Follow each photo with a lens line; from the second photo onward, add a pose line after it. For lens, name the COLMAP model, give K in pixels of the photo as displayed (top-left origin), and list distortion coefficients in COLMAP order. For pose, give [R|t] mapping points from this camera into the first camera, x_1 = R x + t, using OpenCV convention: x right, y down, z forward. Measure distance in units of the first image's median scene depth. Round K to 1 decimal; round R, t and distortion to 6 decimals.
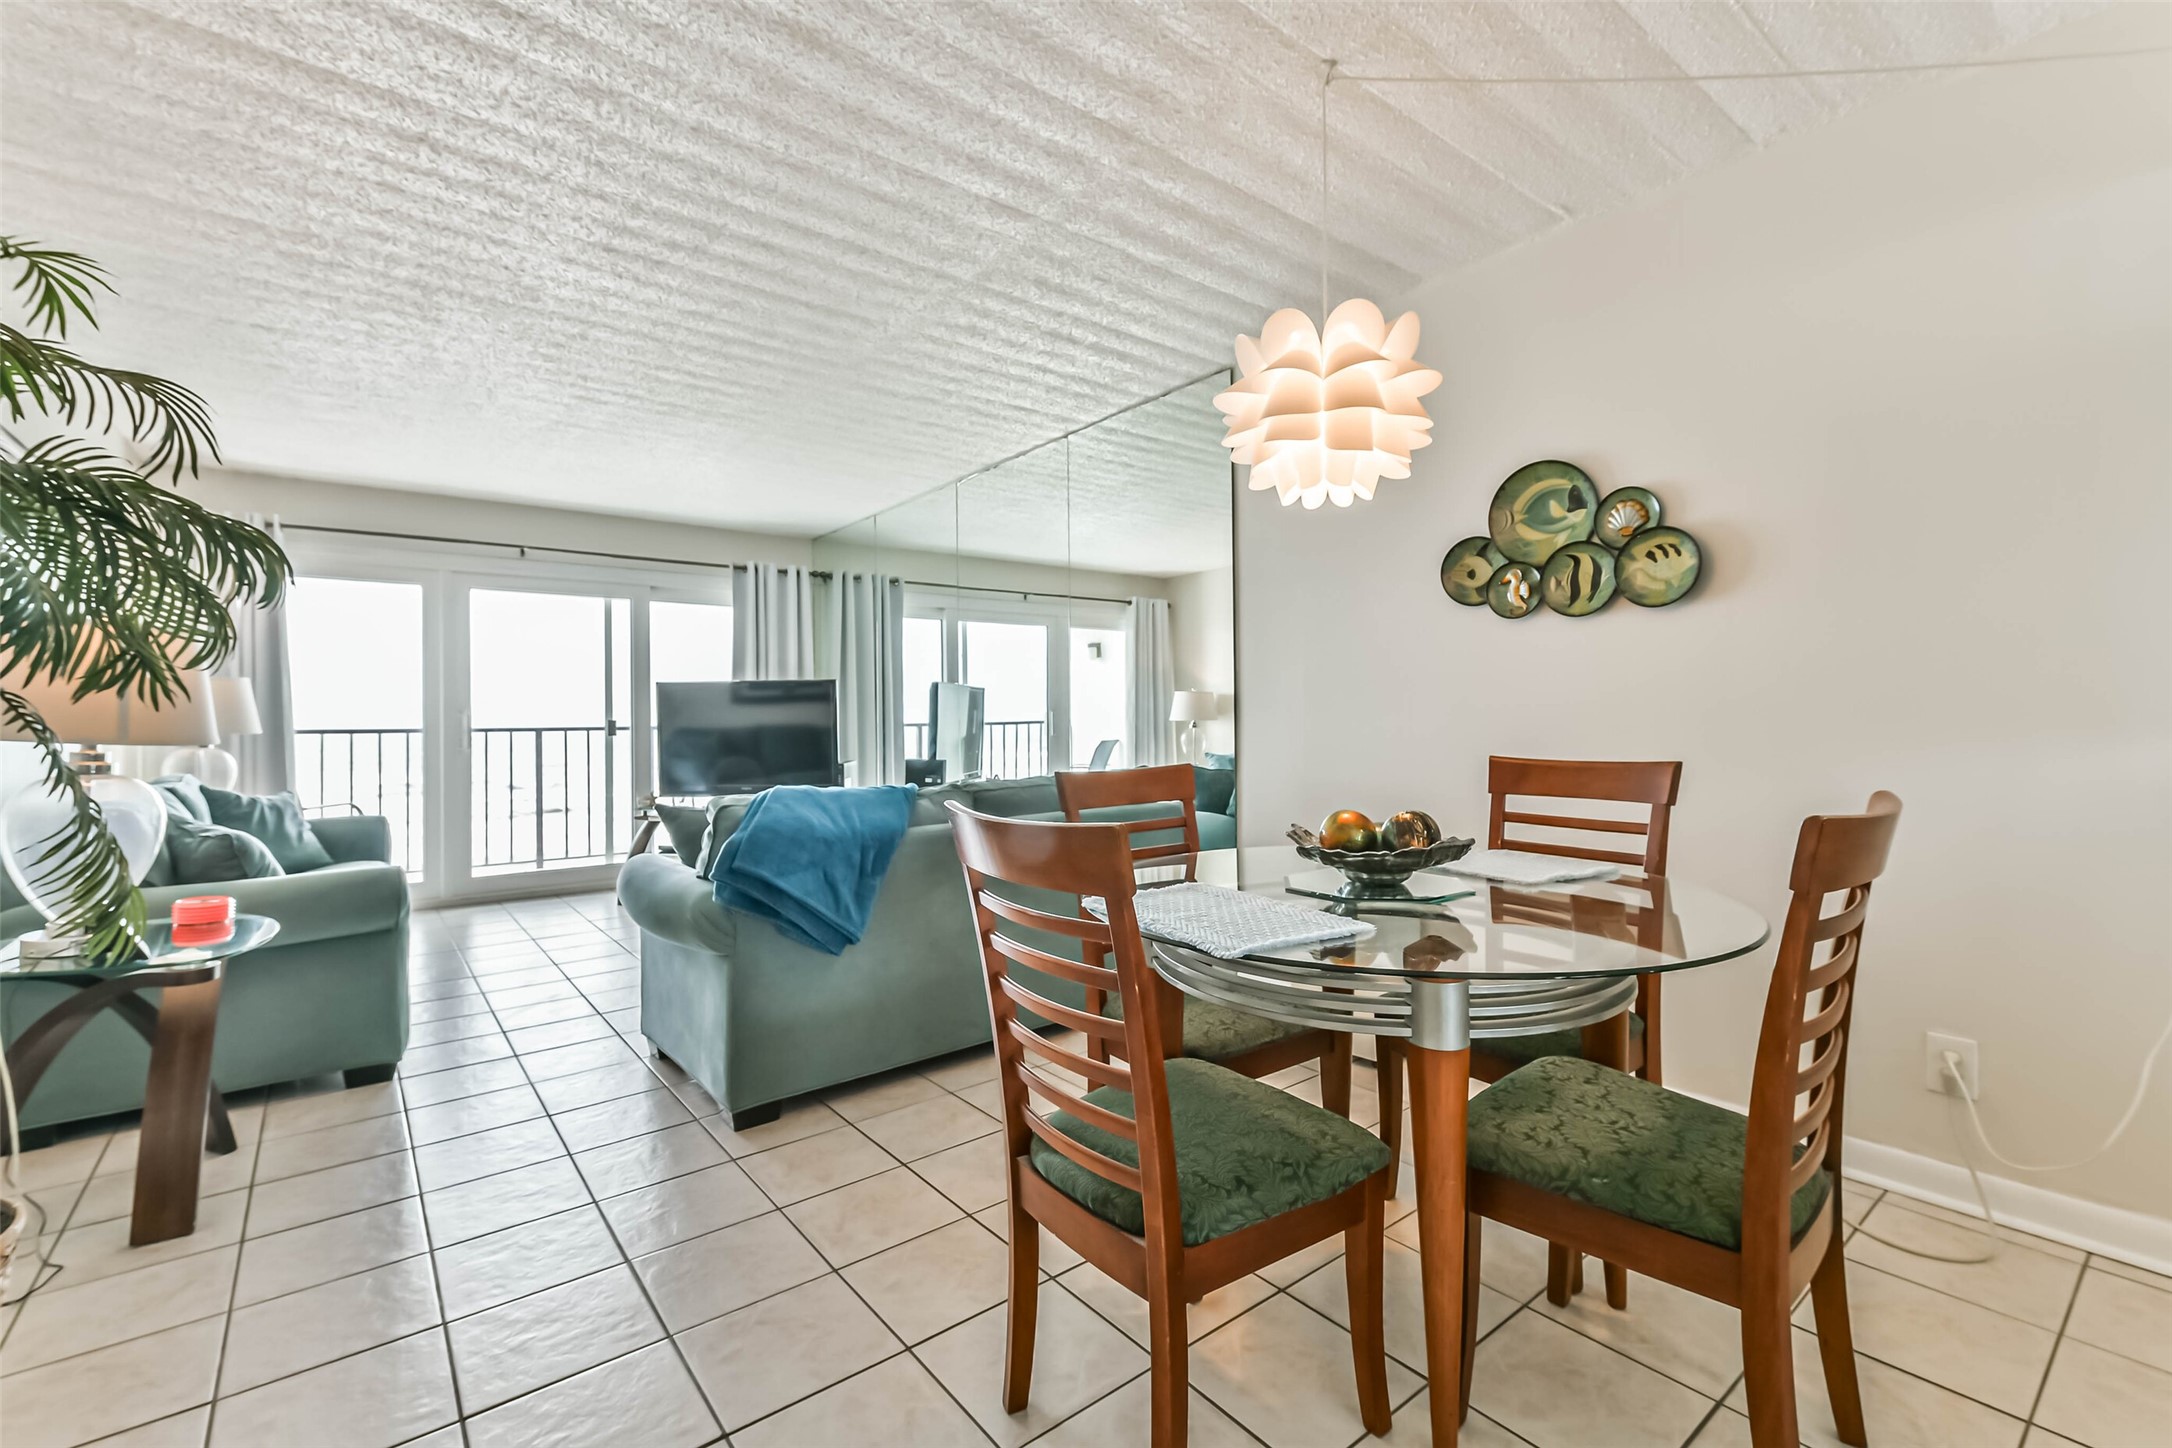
lens RADIAL K [[876.0, 0, 1086.0], [0, 876.0, 724.0], [0, 0, 1]] dist [-0.026579, -0.000017]
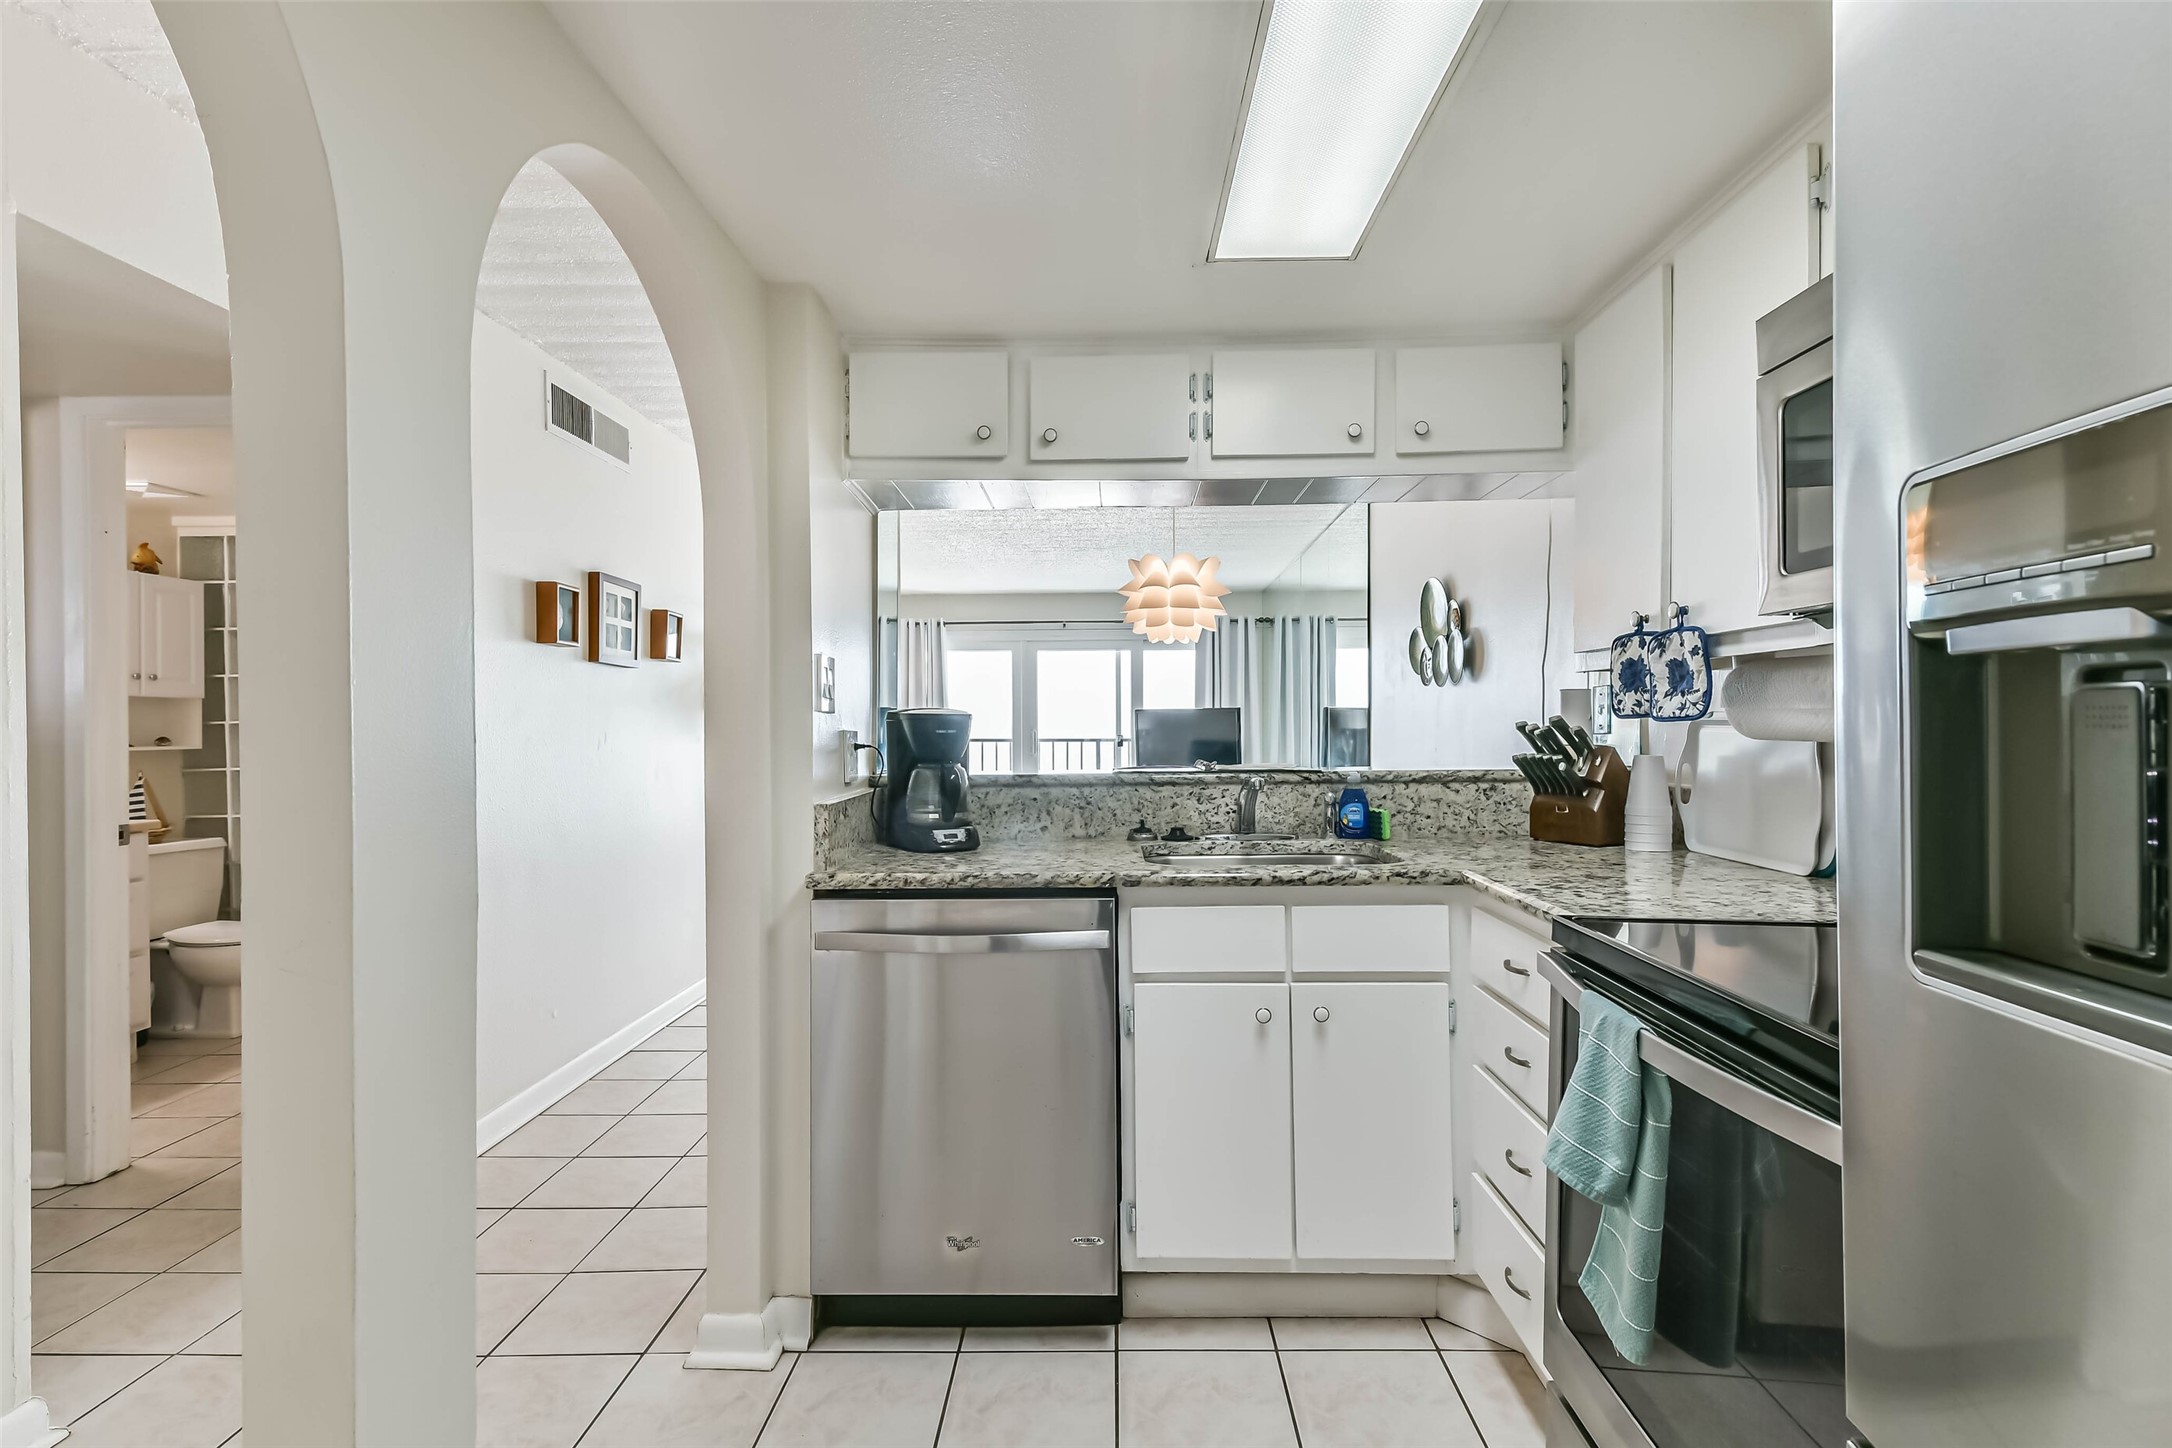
lens RADIAL K [[1045.3, 0, 1072.5], [0, 1045.3, 713.7], [0, 0, 1]] dist [0.025741, -0.000607]
pose [[0.736467, 0.001354, -0.676472, 0.569563], [-0.007540, 0.999952, -0.006208, -0.028823], [0.676431, 0.009672, 0.736442, -0.324564]]
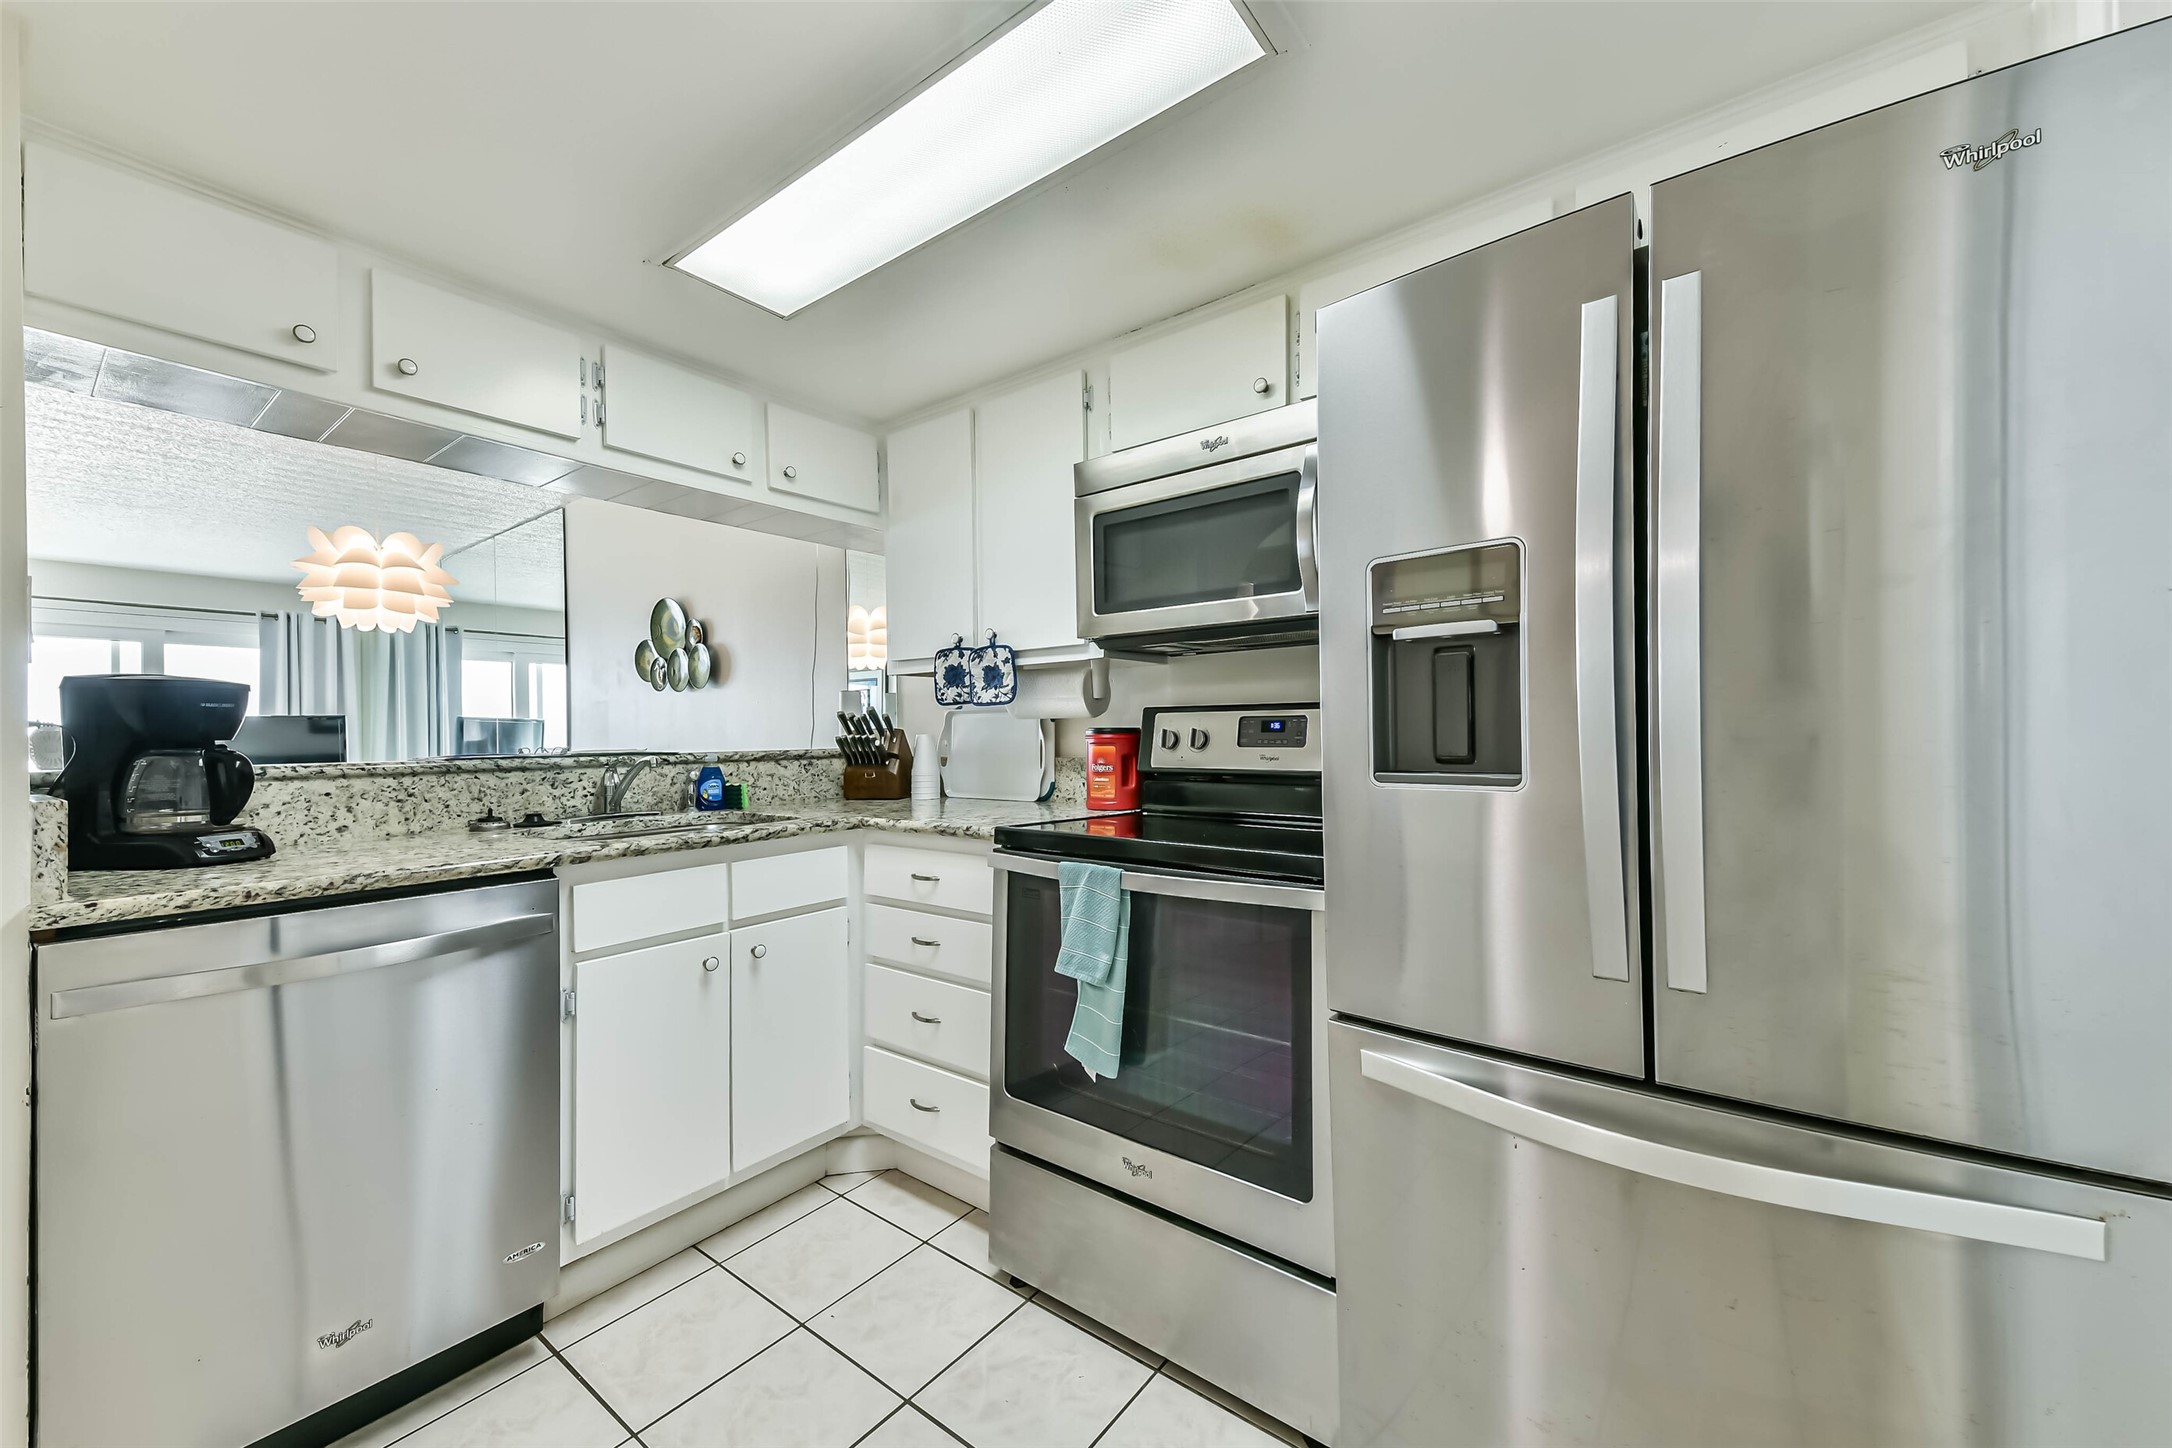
lens RADIAL K [[847.5, 0, 1100.9], [0, 847.5, 718.6], [0, 0, 1]] dist [0.035514, -0.009518]
pose [[0.977317, 0.006351, 0.211686, 0.458755], [-0.000313, 0.999592, -0.028544, -0.013139], [-0.211781, 0.027831, 0.976921, -0.362303]]
